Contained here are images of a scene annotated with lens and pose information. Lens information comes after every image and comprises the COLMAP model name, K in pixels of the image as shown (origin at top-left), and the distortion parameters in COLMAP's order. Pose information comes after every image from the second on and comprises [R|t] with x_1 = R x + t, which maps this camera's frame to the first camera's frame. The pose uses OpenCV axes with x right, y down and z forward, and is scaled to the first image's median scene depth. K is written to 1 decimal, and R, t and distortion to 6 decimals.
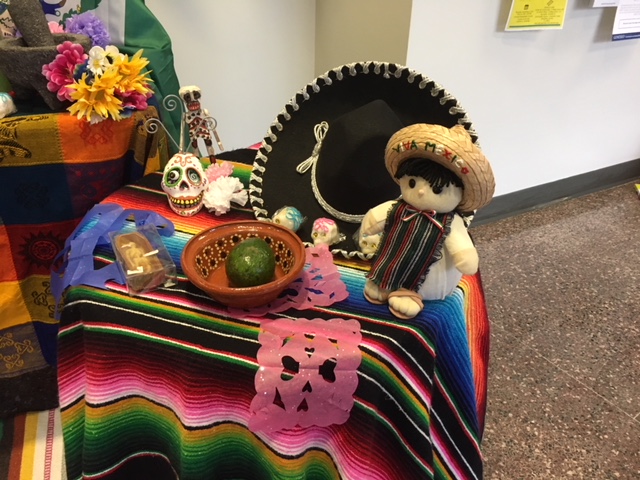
lens RADIAL K [[554.3, 0, 320.0], [0, 554.3, 240.0], [0, 0, 1]] dist [0.074202, -0.122910]
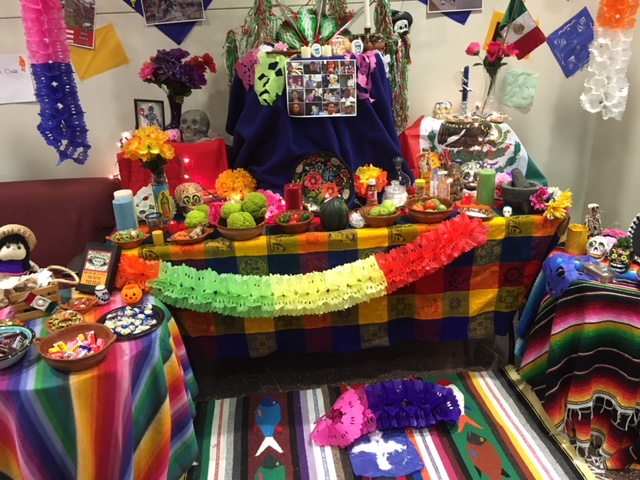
lens RADIAL K [[553.8, 0, 320.0], [0, 553.8, 240.0], [0, 0, 1]] dist [0.200414, -0.345531]
pose [[0.973164, 0.027586, -0.228452, -0.802367], [-0.067706, 0.983168, -0.169696, 0.345724], [0.219925, 0.180610, 0.958652, -1.476638]]
